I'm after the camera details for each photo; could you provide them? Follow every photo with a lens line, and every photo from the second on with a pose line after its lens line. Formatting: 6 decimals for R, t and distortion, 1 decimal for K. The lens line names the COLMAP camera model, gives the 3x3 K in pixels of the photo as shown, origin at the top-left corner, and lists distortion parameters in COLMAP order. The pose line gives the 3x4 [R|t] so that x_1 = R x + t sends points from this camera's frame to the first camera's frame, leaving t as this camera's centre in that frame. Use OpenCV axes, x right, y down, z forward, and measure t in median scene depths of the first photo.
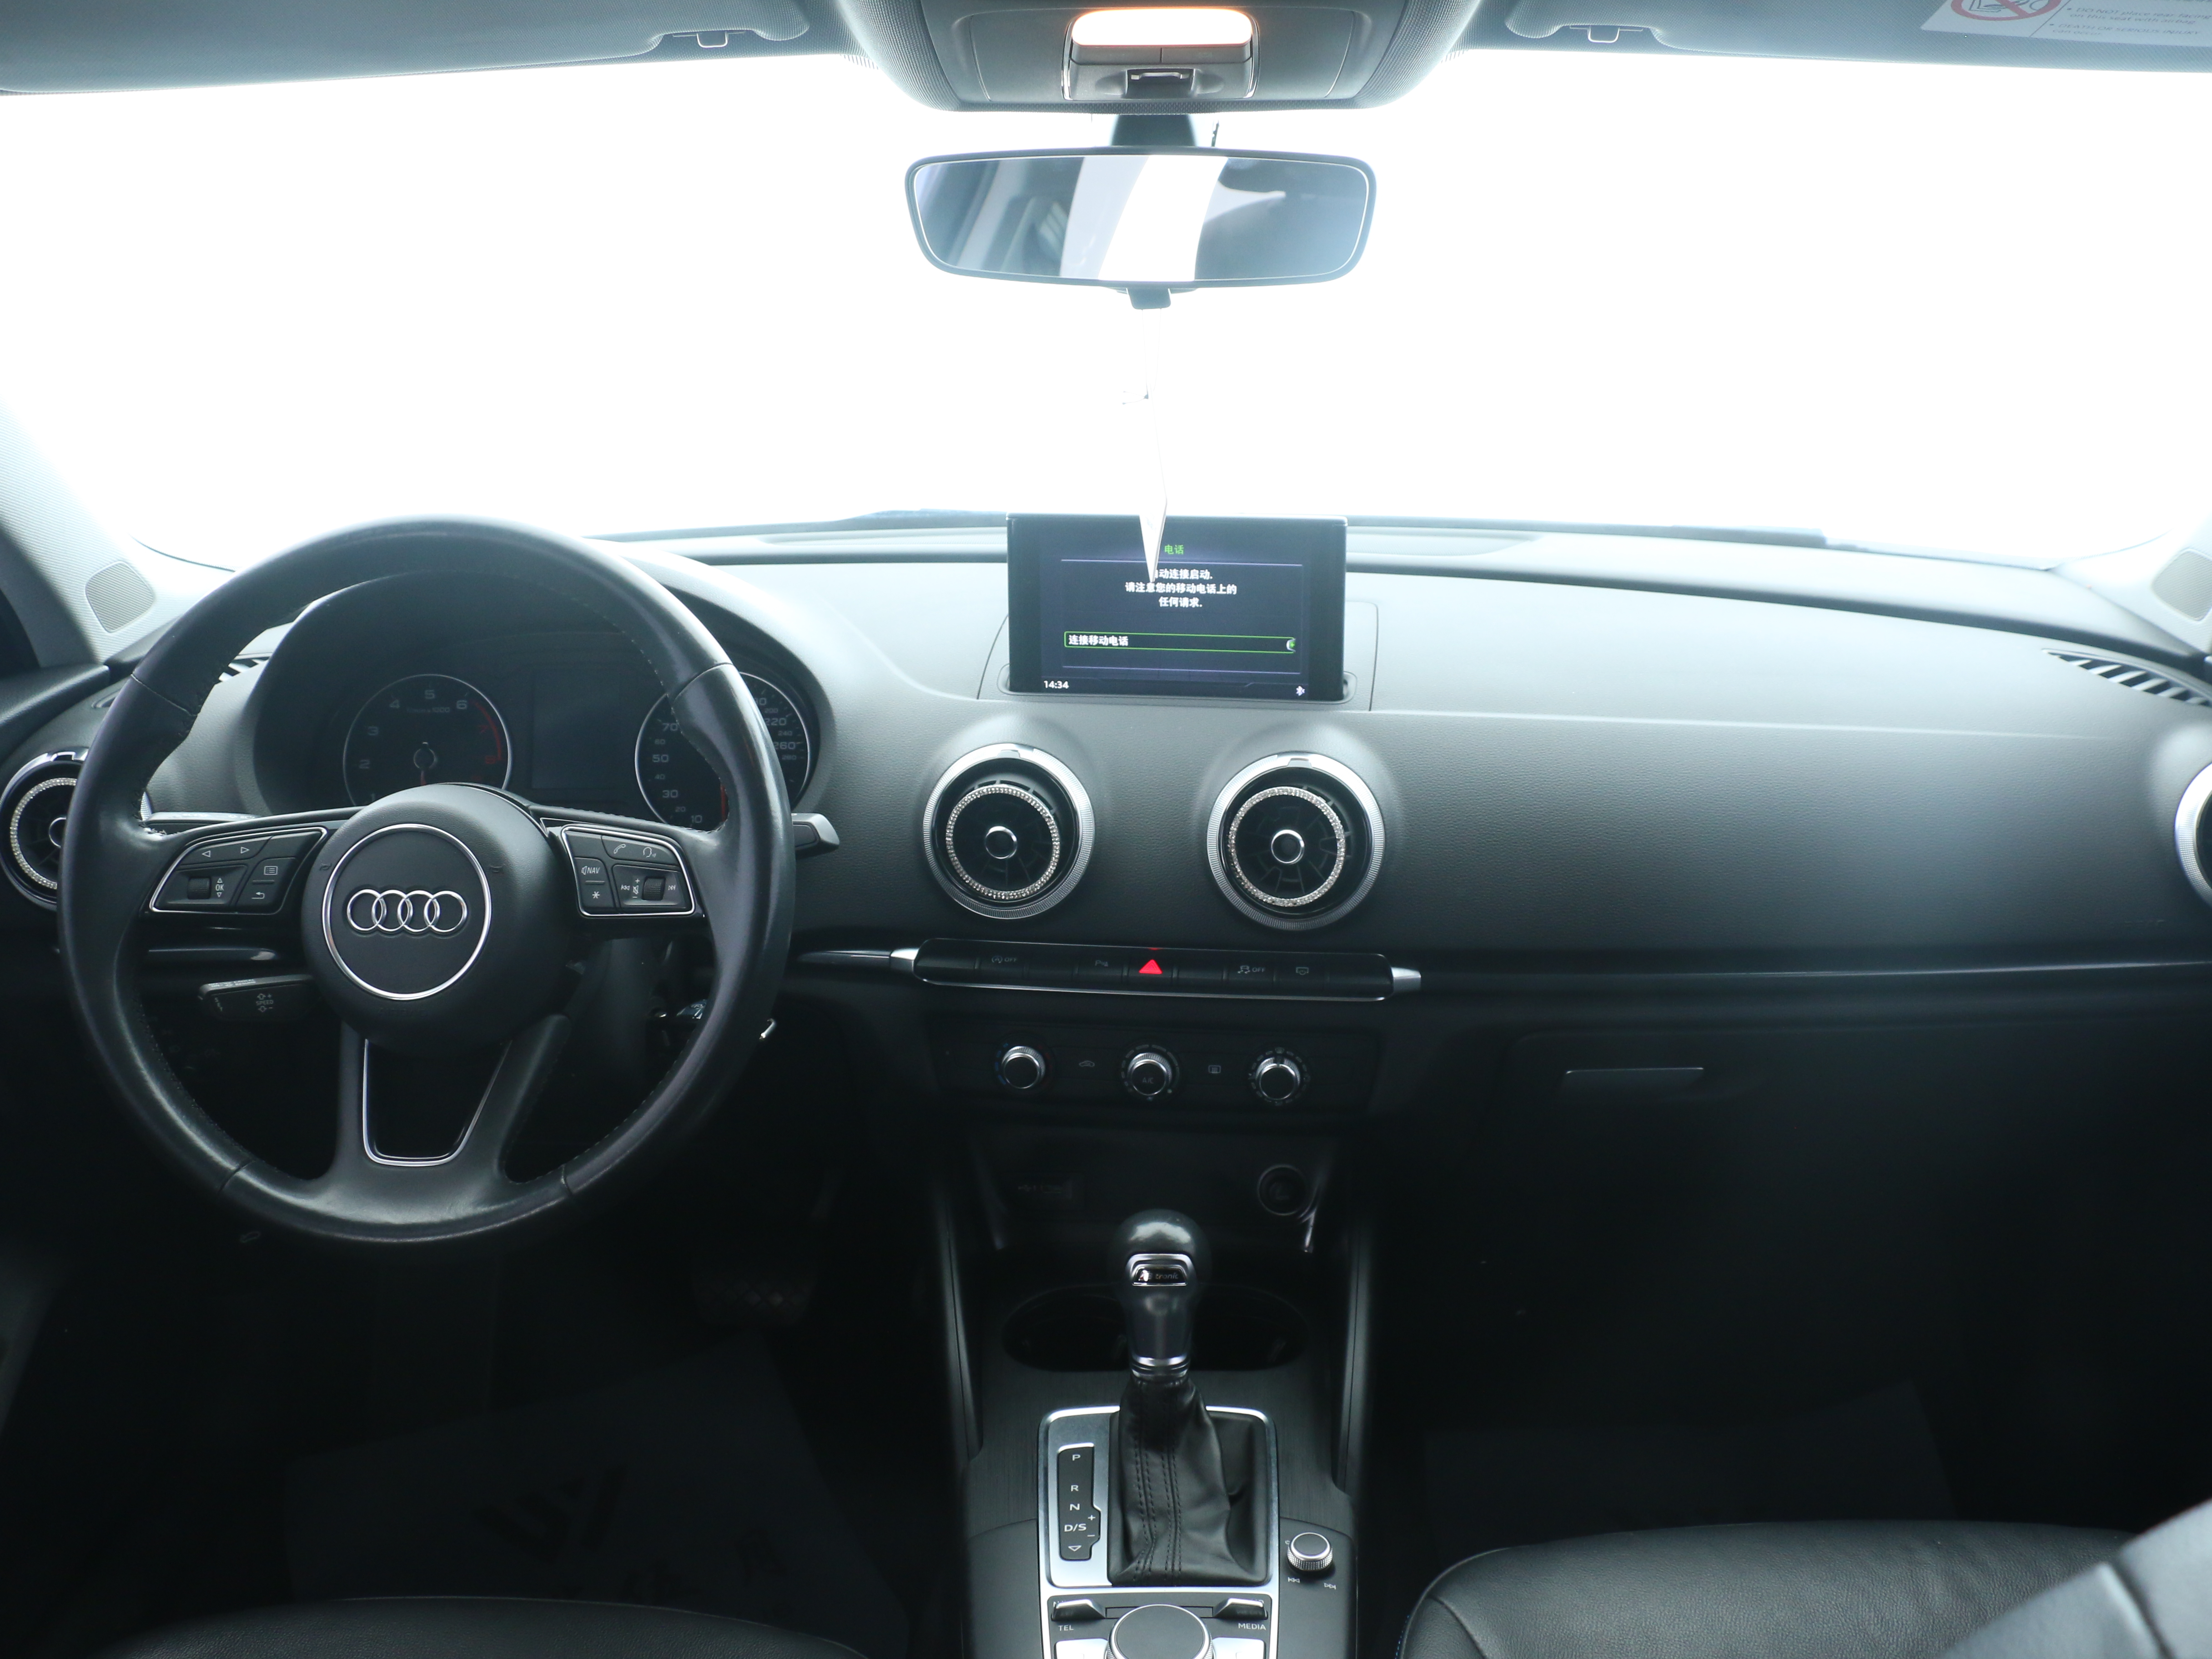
lens RADIAL K [[2009.6, 0, 1117.1], [0, 2009.6, 830.2], [0, 0, 1]] dist [-0.173970, 0.121736]
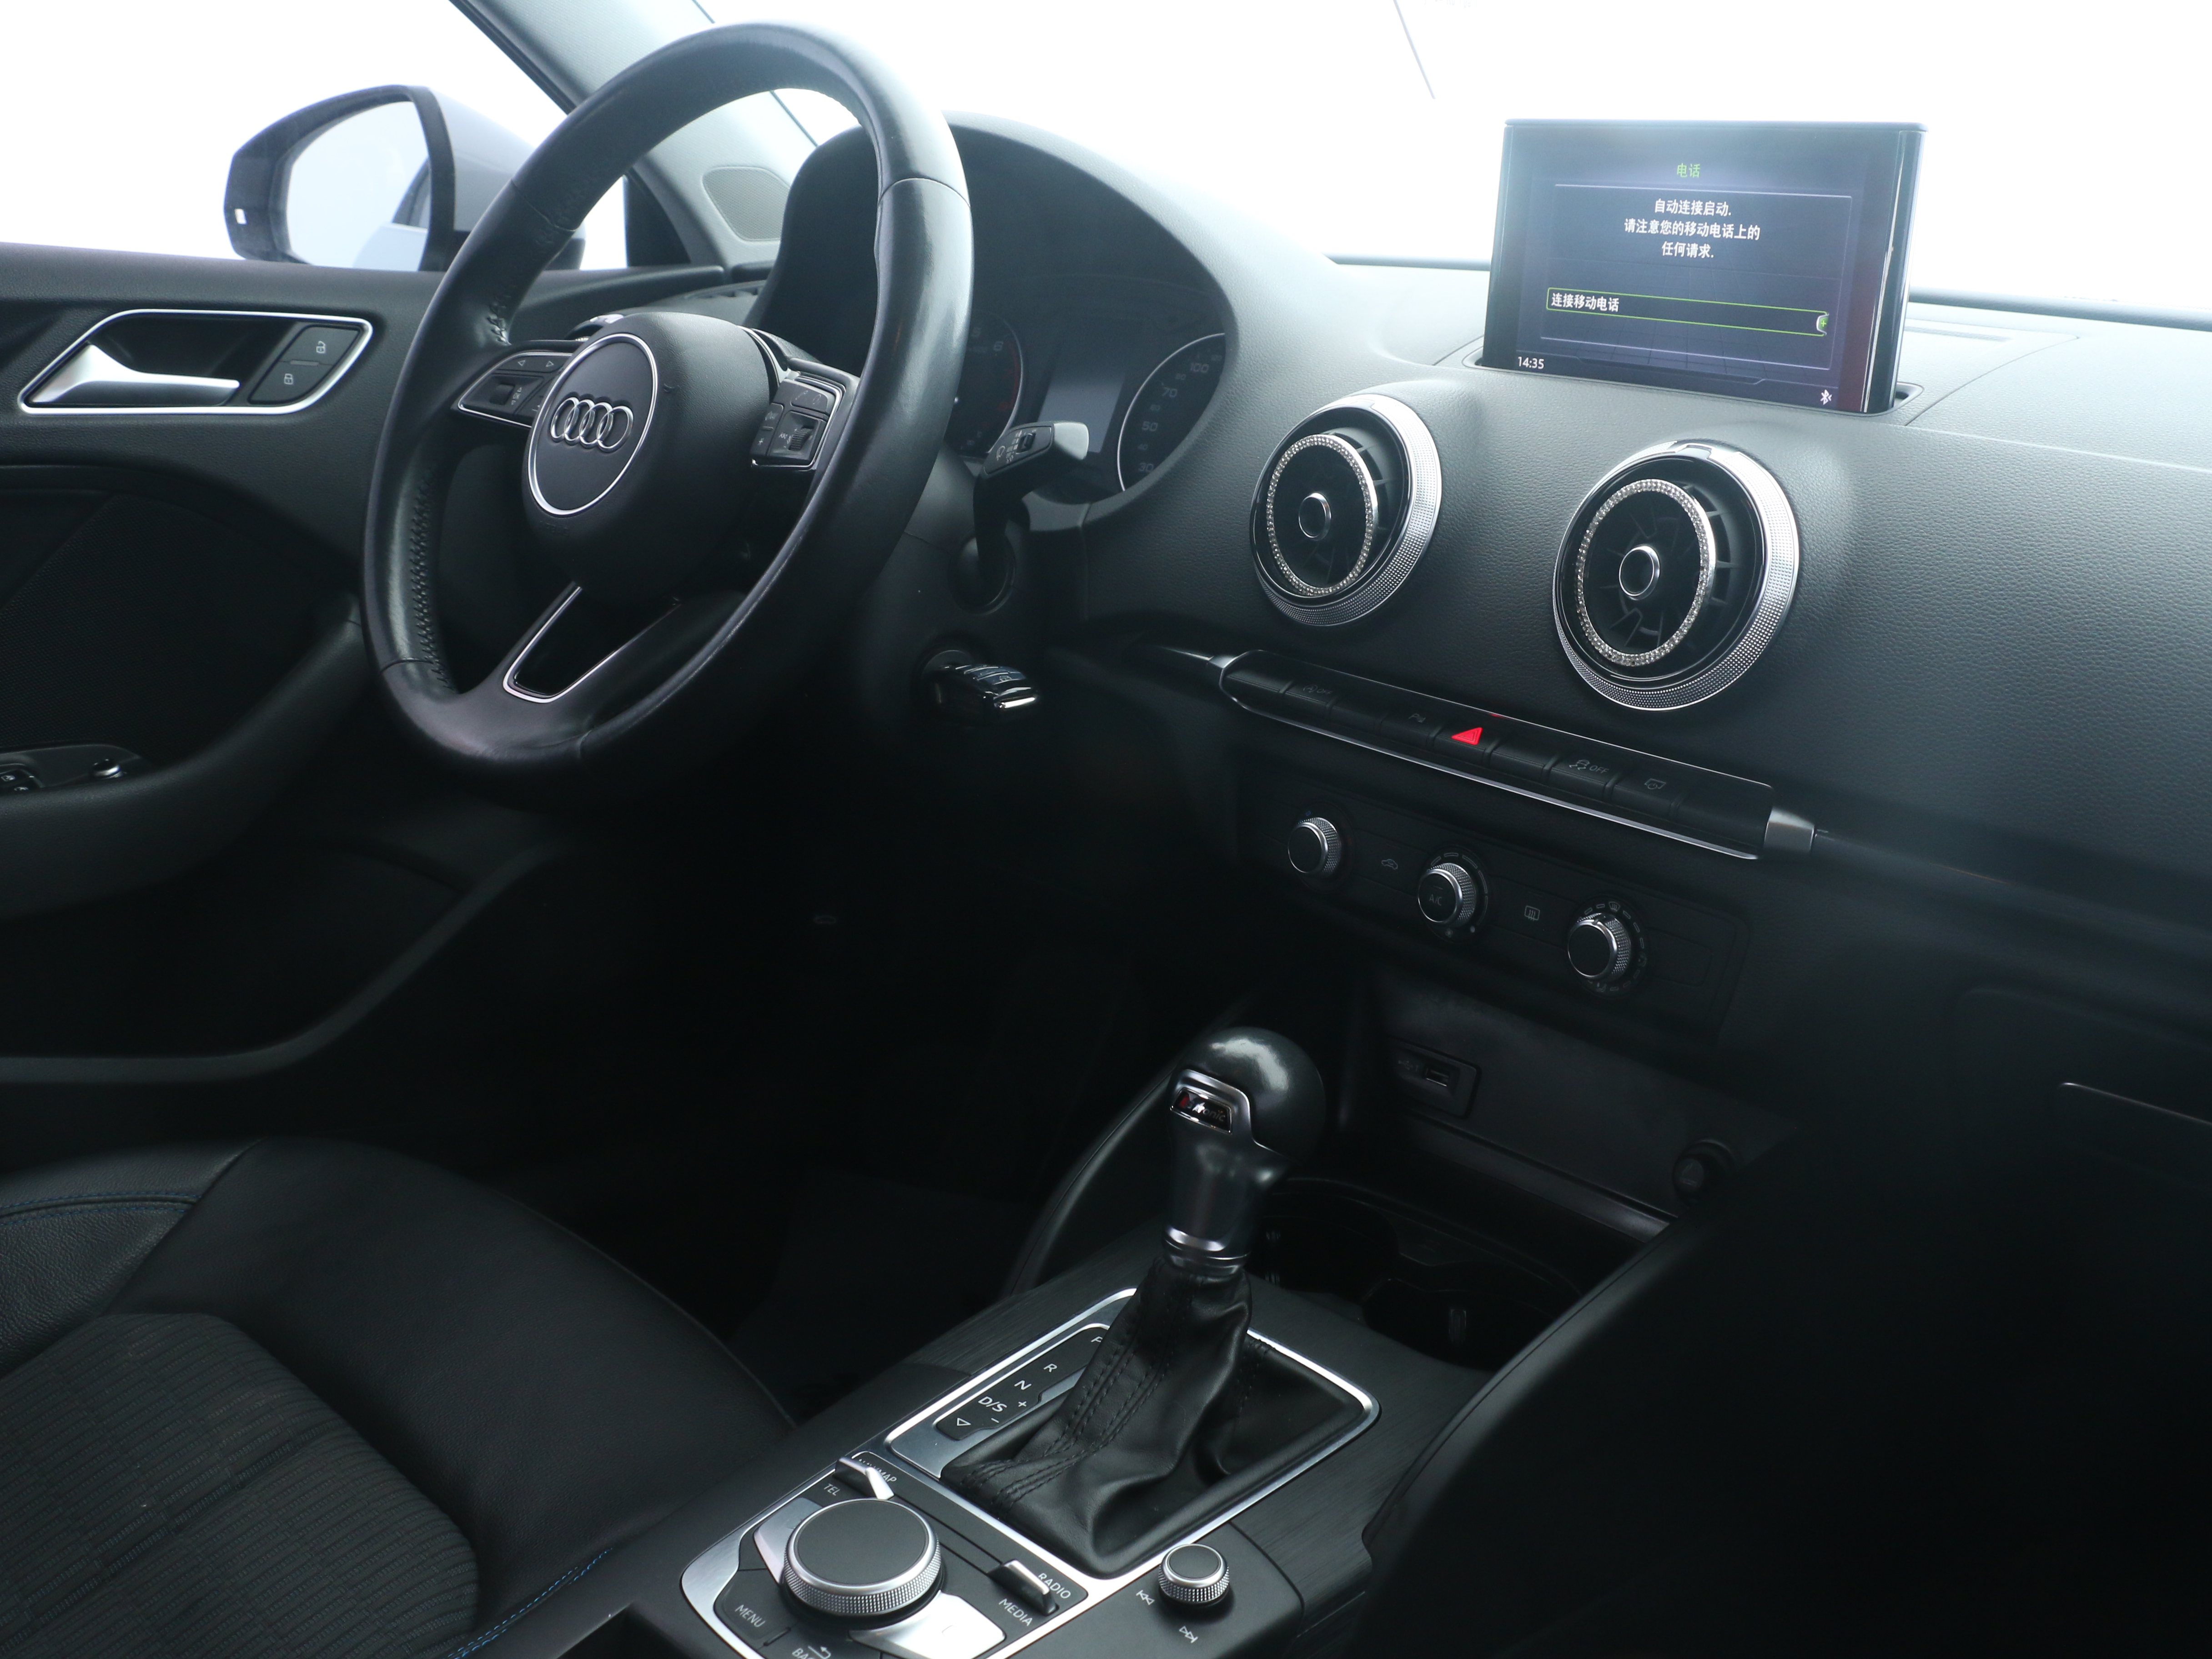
lens RADIAL K [[2009.6, 0, 1115.4], [0, 2009.6, 820.5], [0, 0, 1]] dist [-0.173970, 0.121736]
pose [[0.739452, 0.232615, -0.631745, 0.371004], [-0.254335, 0.965389, 0.057769, 0.089034], [0.623317, 0.117958, 0.773021, 0.405645]]
